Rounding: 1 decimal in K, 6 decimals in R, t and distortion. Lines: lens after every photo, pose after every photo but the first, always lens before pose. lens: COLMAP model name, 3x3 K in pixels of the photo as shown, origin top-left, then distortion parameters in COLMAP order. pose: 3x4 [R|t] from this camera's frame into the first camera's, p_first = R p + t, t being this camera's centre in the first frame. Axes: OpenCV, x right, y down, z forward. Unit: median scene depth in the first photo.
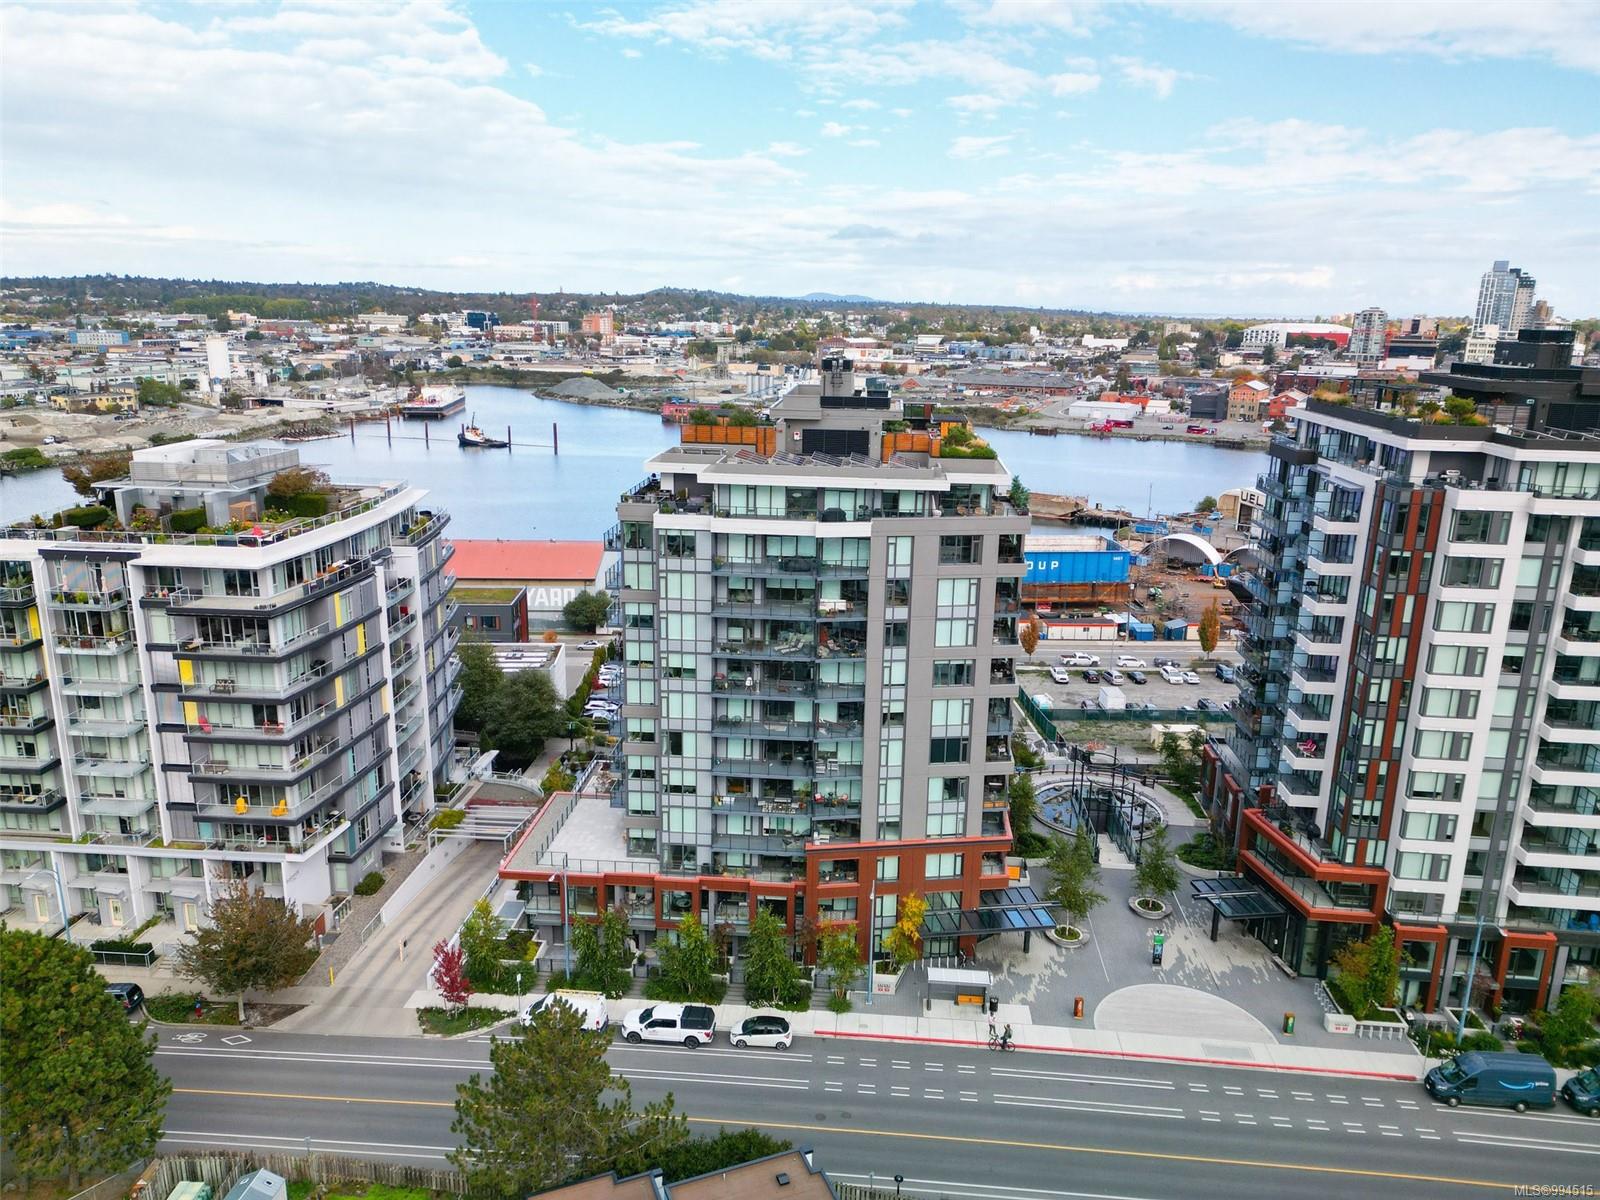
lens RADIAL K [[1107.8, 0, 793.1], [0, 1107.8, 593.1], [0, 0, 1]] dist [0.061741, -0.051159]
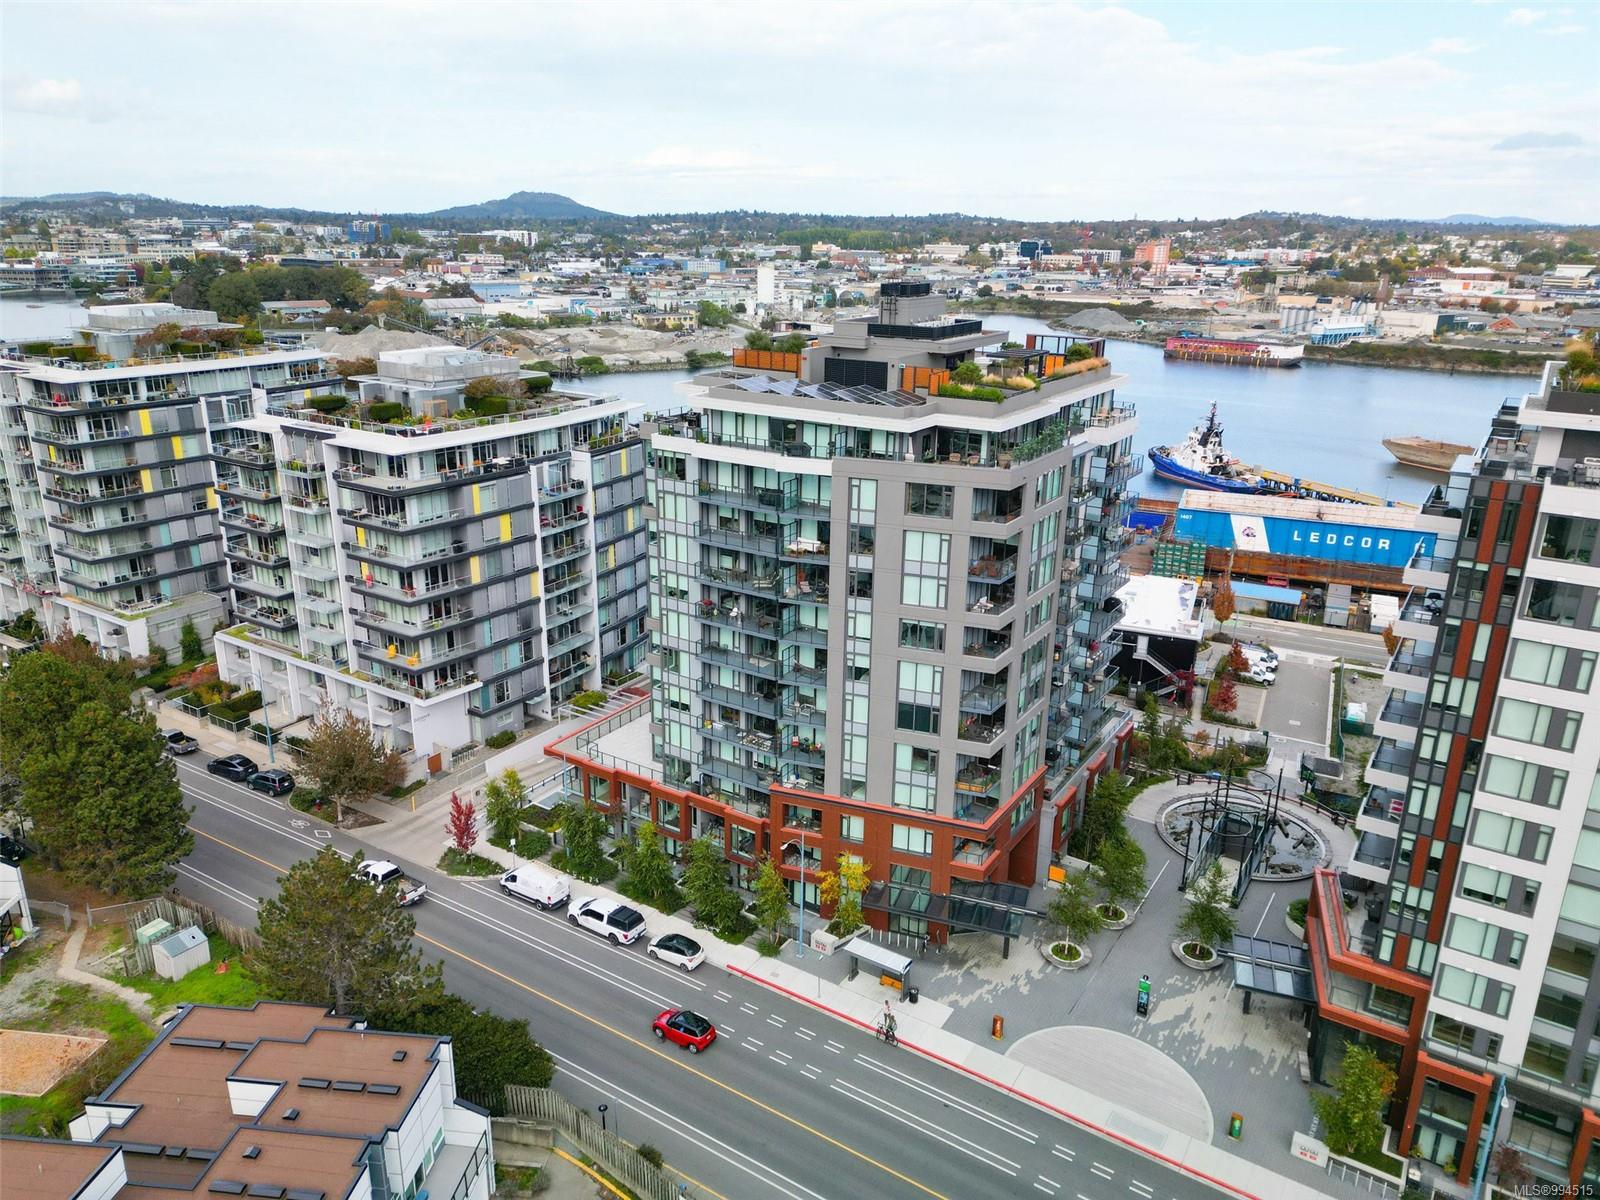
lens RADIAL K [[1107.8, 0, 808.7], [0, 1107.8, 587.9], [0, 0, 1]] dist [0.061741, -0.051159]
pose [[0.884163, 0.138726, -0.446106, 0.447695], [-0.114270, 0.990108, 0.081417, -0.028774], [0.452988, -0.021009, 0.891269, 0.140186]]
